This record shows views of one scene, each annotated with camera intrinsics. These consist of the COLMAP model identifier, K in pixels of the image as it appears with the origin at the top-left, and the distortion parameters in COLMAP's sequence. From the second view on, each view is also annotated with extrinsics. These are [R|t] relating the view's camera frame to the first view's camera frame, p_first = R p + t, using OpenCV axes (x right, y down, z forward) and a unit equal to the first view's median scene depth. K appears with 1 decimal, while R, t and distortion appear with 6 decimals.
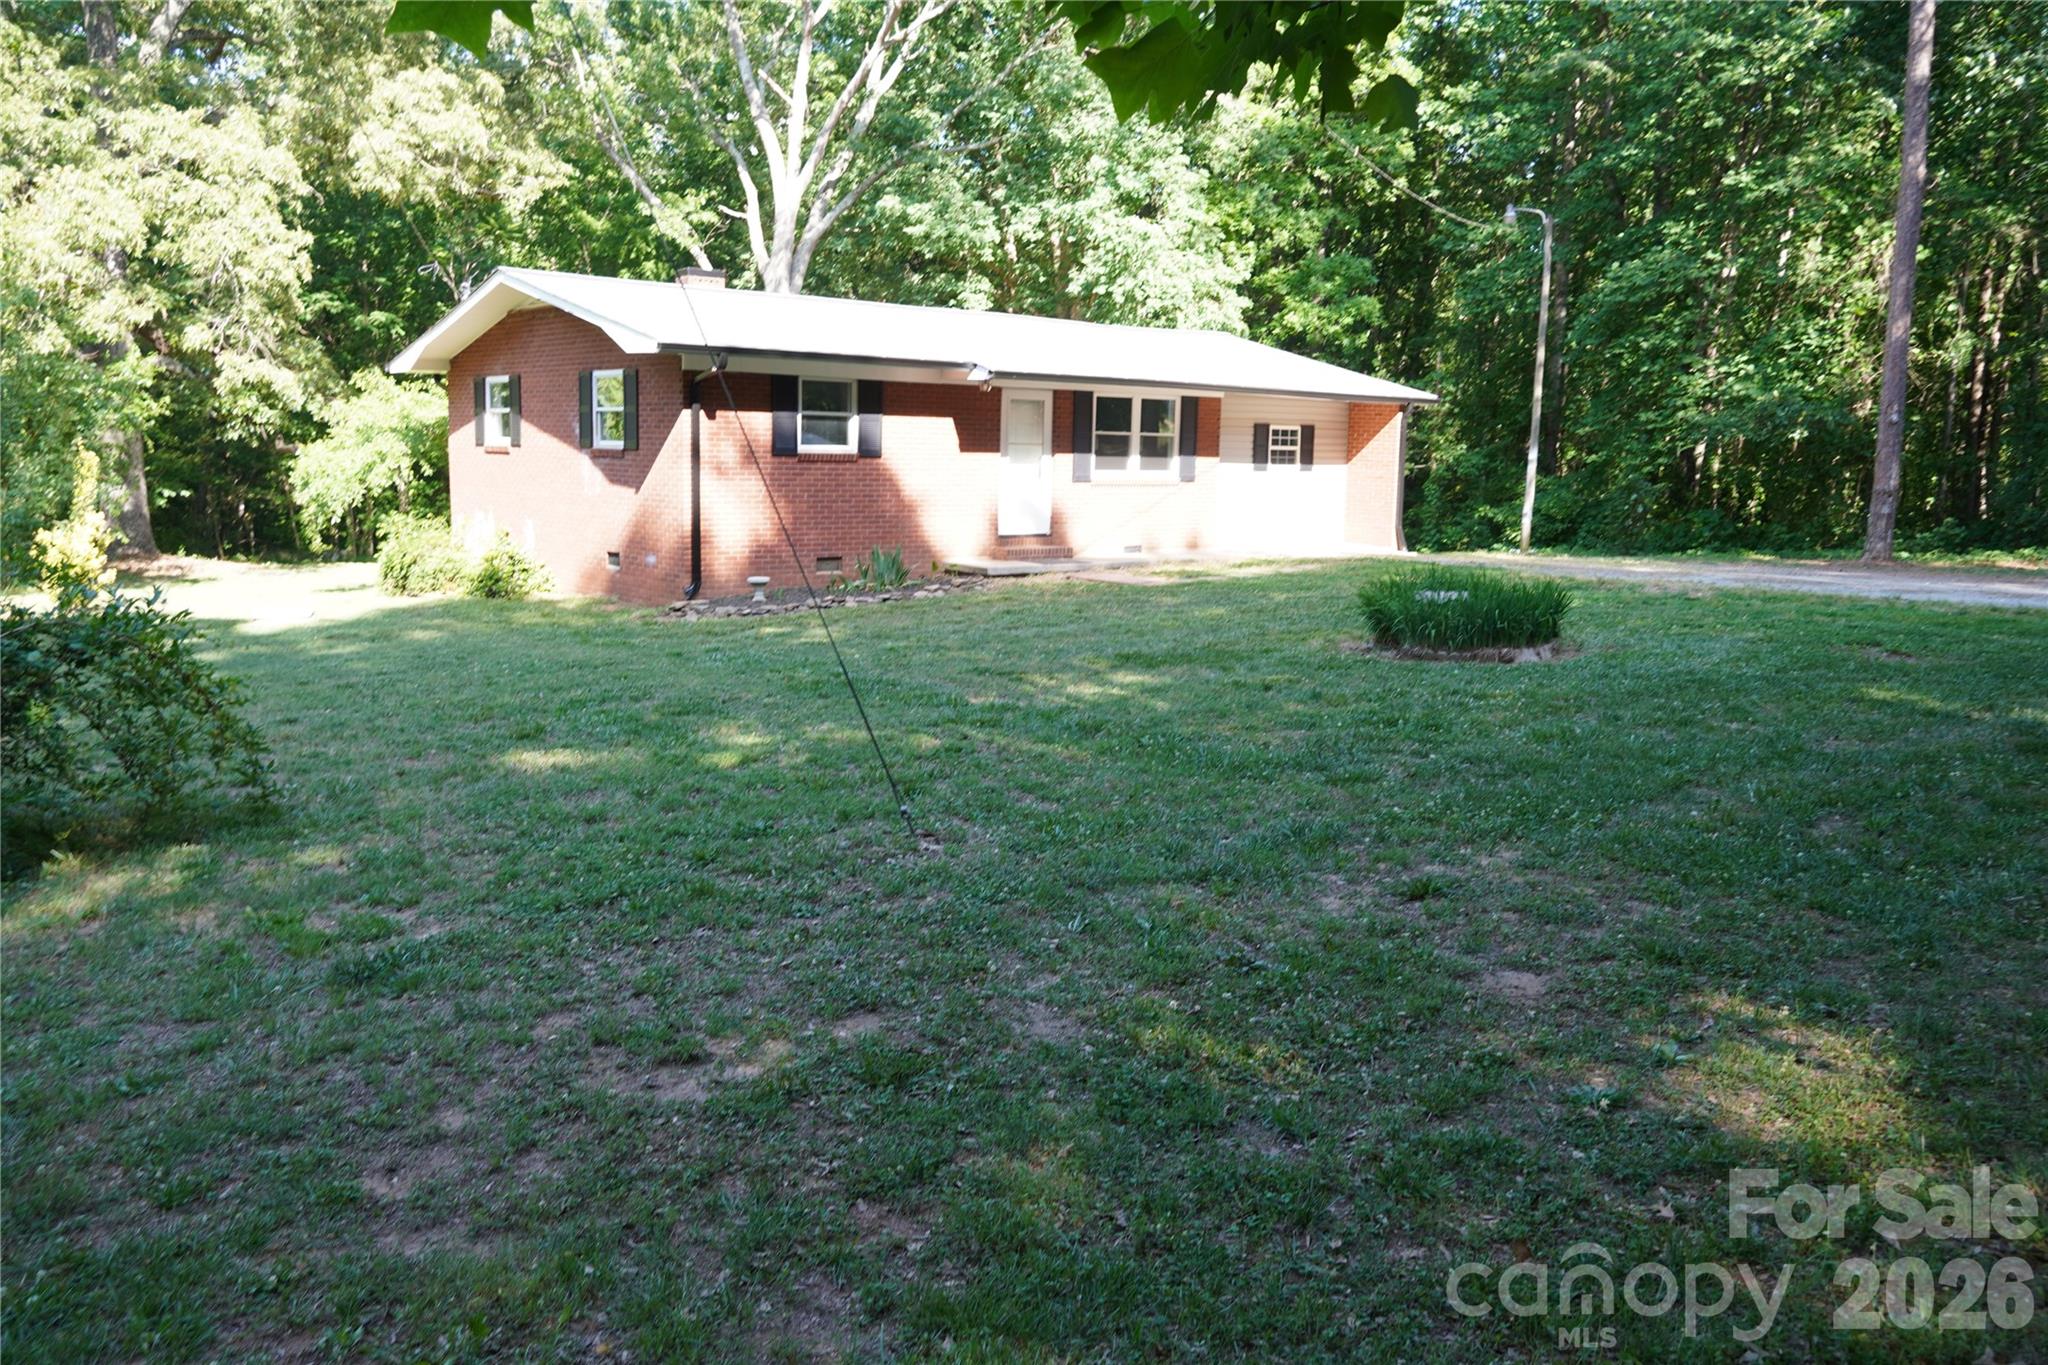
lens RADIAL K [[1534.9, 0, 1036.5], [0, 1534.9, 683.8], [0, 0, 1]] dist [-0.032285, 0.003592]
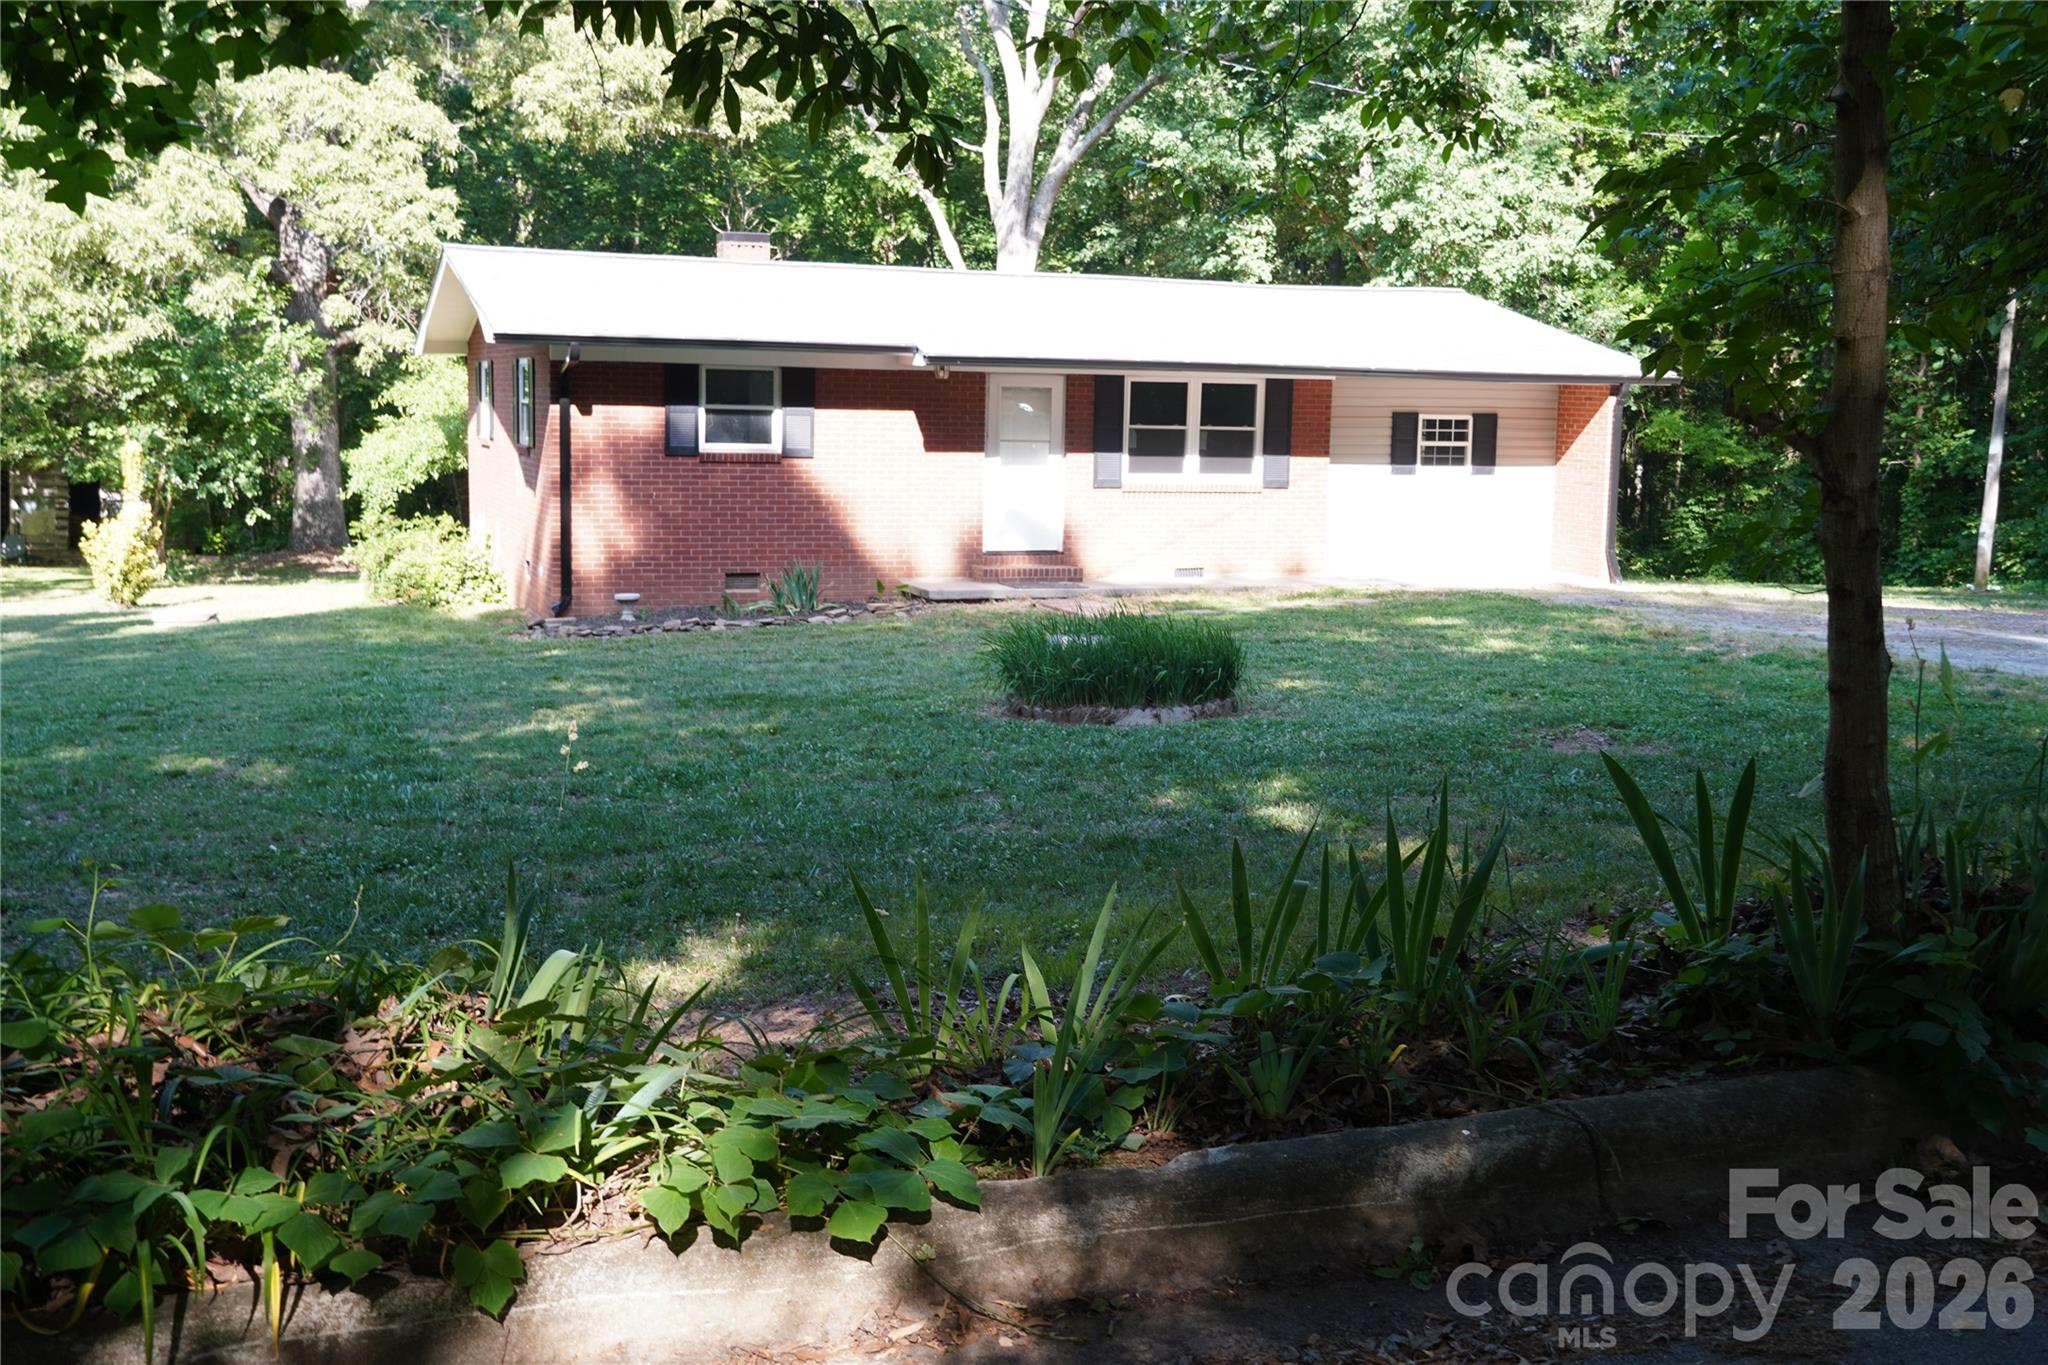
lens RADIAL K [[2075.6, 0, 1015.9], [0, 2075.6, 680.6], [0, 0, 1]] dist [0.020047, 0.000000]
pose [[0.940217, 0.044803, -0.337615, 0.337468], [-0.053872, 0.998394, -0.017535, -0.008272], [0.336288, 0.034675, 0.941121, -0.037100]]
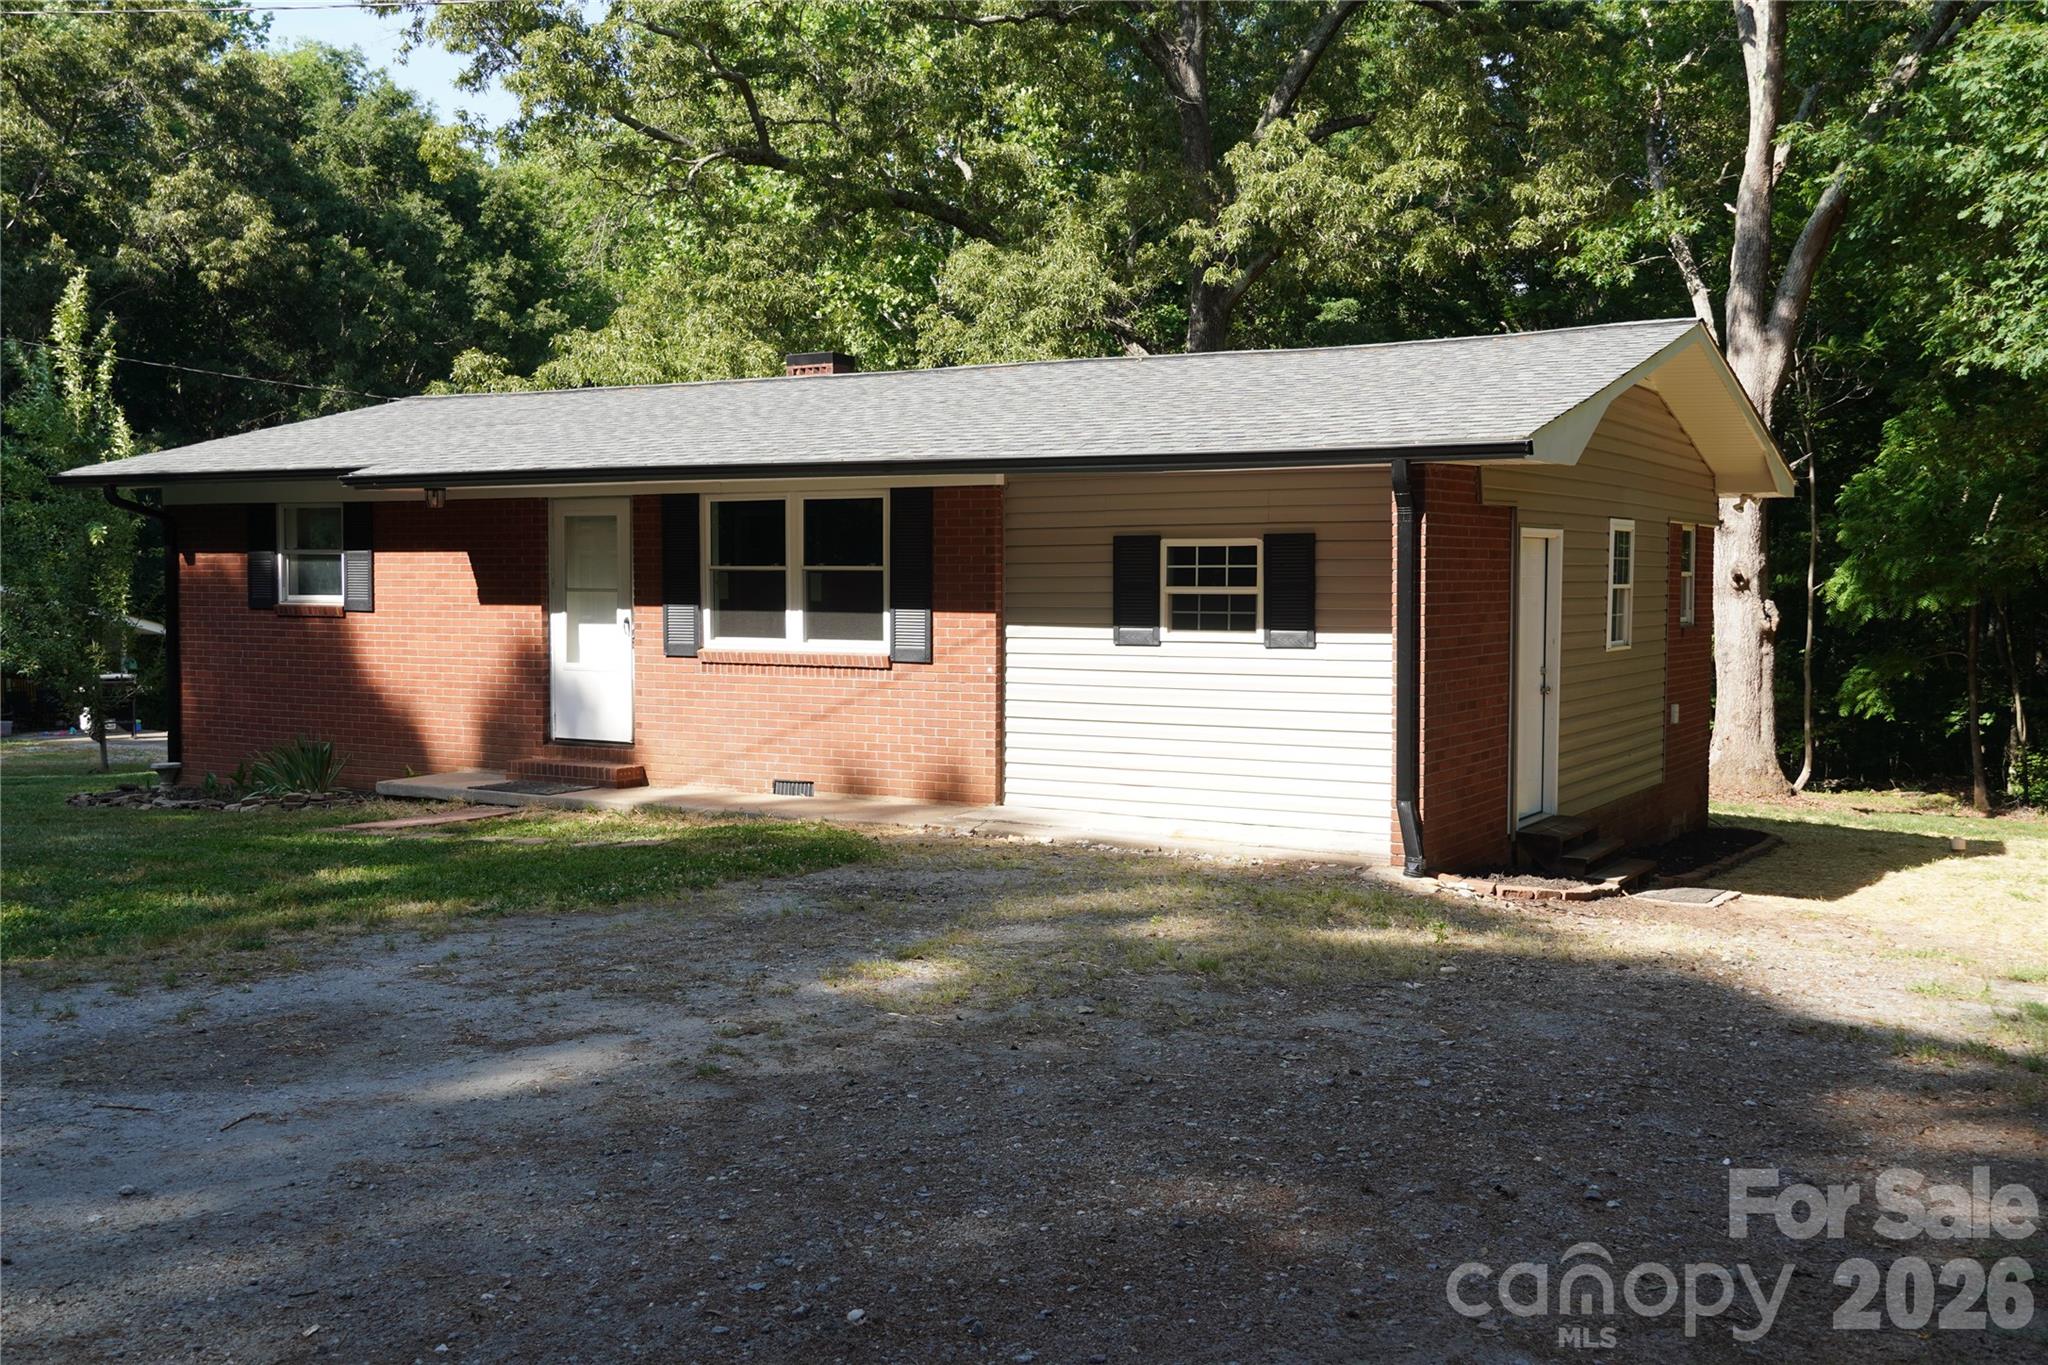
lens RADIAL K [[1984.8, 0, 1022.7], [0, 1984.8, 686.6], [0, 0, 1]] dist [-0.001479, 0.000000]
pose [[0.296441, 0.021356, -0.954812, 0.703847], [-0.151910, 0.988076, -0.025064, -0.115397], [0.942892, 0.152476, 0.296151, 0.856417]]
